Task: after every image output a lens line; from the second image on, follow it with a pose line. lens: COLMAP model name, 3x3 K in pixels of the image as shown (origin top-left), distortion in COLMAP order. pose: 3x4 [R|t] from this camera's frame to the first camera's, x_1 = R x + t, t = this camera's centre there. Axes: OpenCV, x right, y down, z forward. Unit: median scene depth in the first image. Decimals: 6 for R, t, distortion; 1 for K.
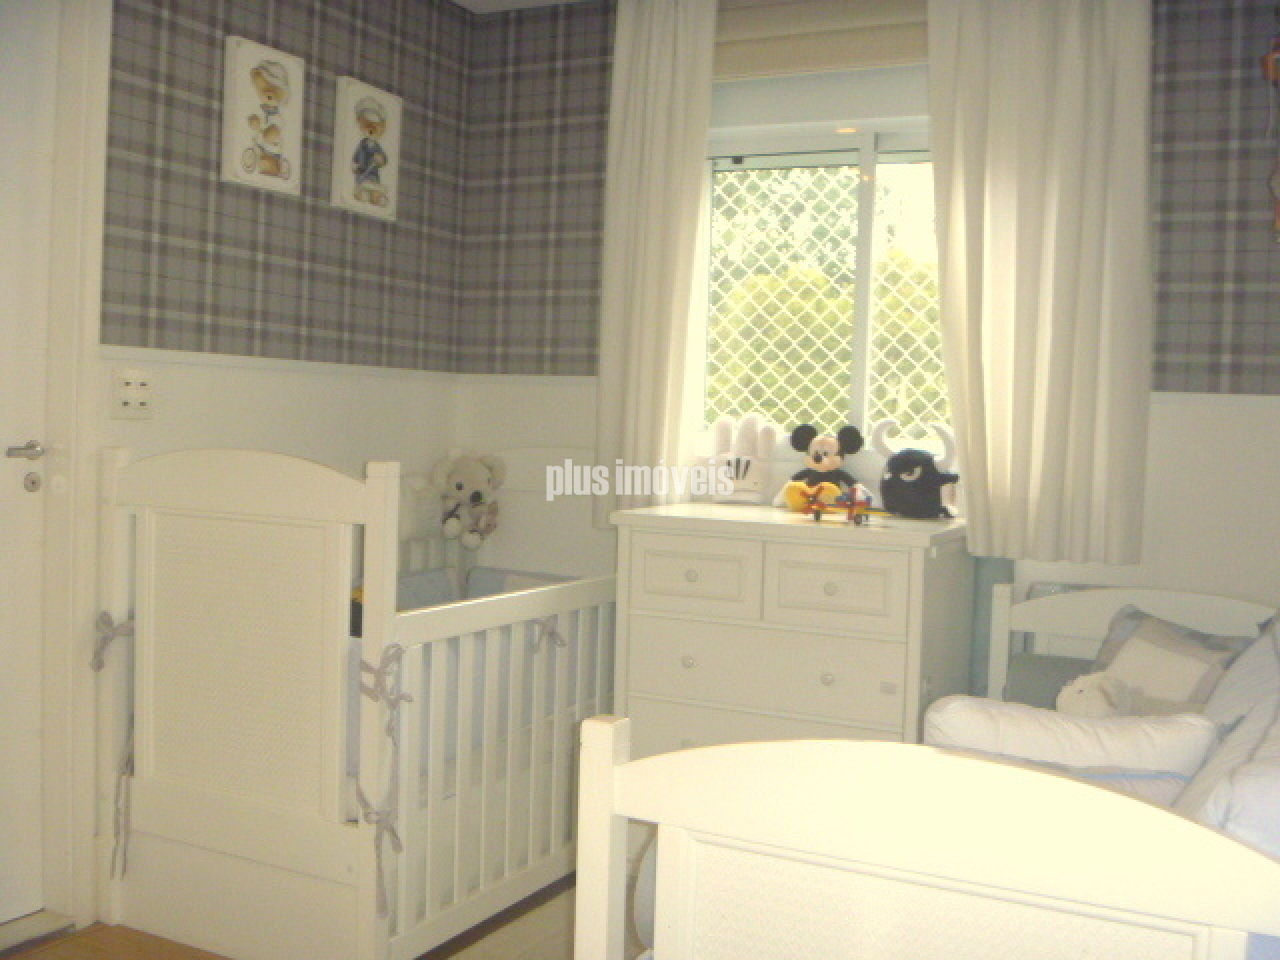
lens RADIAL K [[1346.2, 0, 640.8], [0, 1346.2, 477.6], [0, 0, 1]] dist [-0.080247, 0.000000]
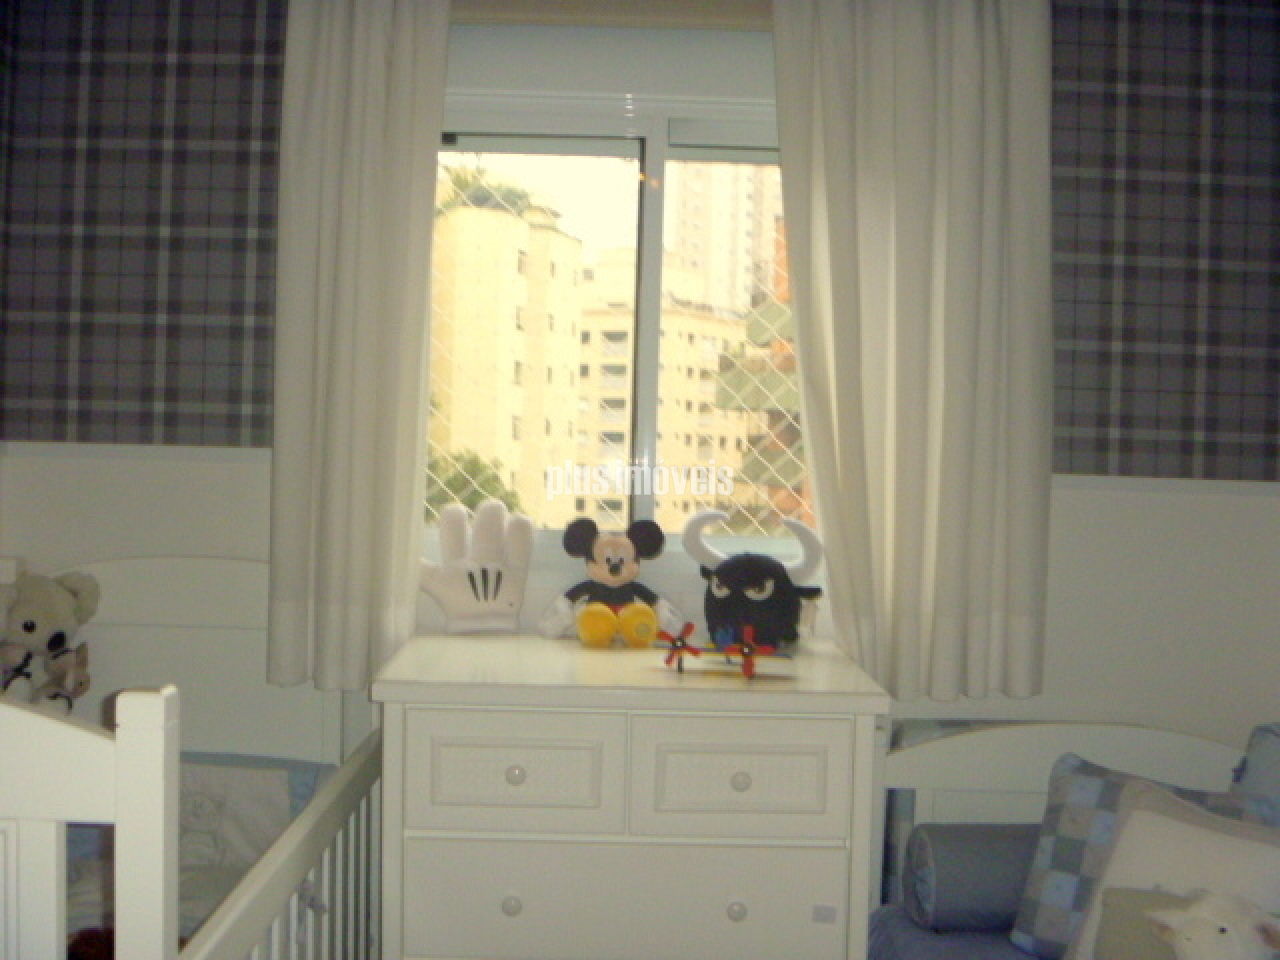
lens RADIAL K [[1346.2, 0, 639.4], [0, 1346.2, 480.1], [0, 0, 1]] dist [-0.080247, 0.000000]
pose [[0.887172, -0.019278, 0.461036, -0.181016], [0.022944, 0.999734, -0.002348, -0.058227], [-0.460868, 0.012661, 0.887378, 0.357869]]
